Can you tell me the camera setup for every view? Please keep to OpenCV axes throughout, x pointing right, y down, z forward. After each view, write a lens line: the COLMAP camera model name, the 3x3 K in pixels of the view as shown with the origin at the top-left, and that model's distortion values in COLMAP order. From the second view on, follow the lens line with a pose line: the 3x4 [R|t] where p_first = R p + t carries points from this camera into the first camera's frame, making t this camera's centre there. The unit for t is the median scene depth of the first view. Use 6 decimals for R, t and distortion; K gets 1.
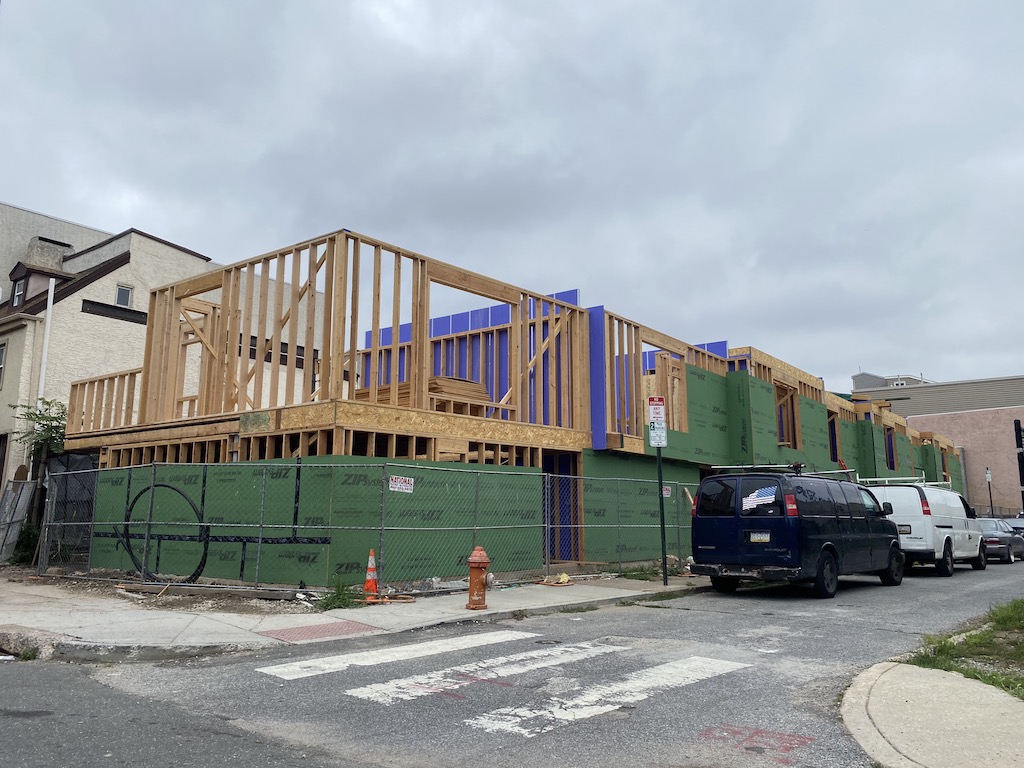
lens RADIAL K [[761.3, 0, 512.0], [0, 761.3, 384.0], [0, 0, 1]] dist [0.109825, -0.070198]
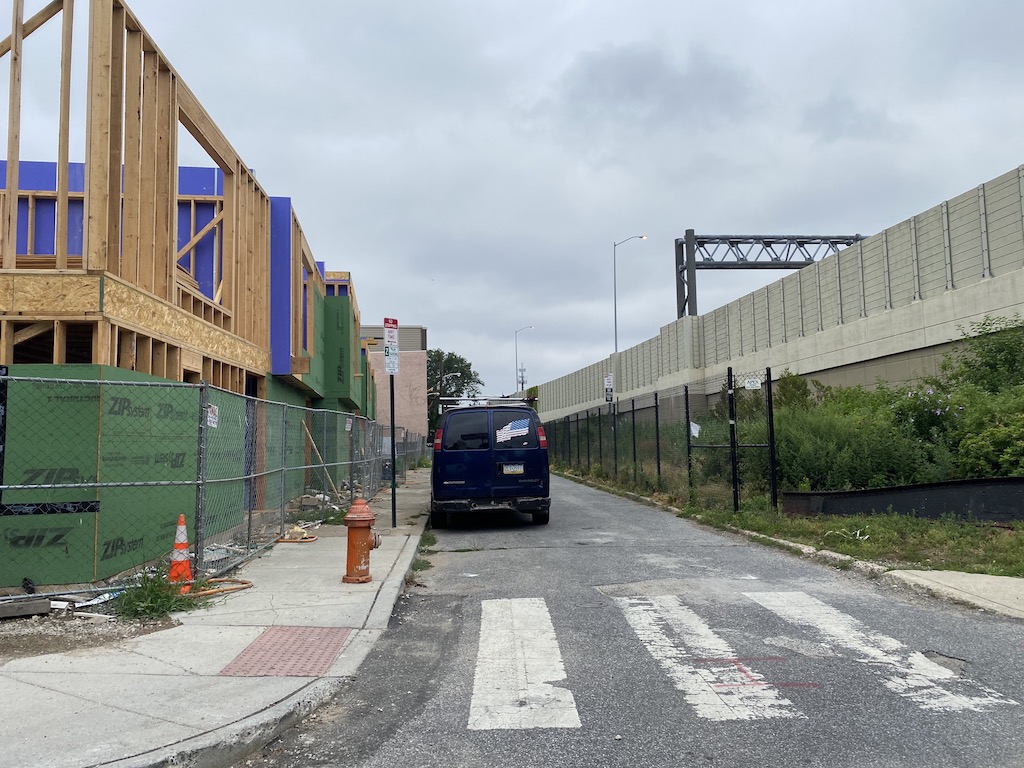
lens RADIAL K [[761.3, 0, 512.0], [0, 761.3, 384.0], [0, 0, 1]] dist [0.109825, -0.070198]
pose [[0.728449, 0.037841, 0.684054, -0.359254], [-0.099857, 0.993675, 0.051369, 0.038612], [-0.677784, -0.105727, 0.727620, 0.296324]]
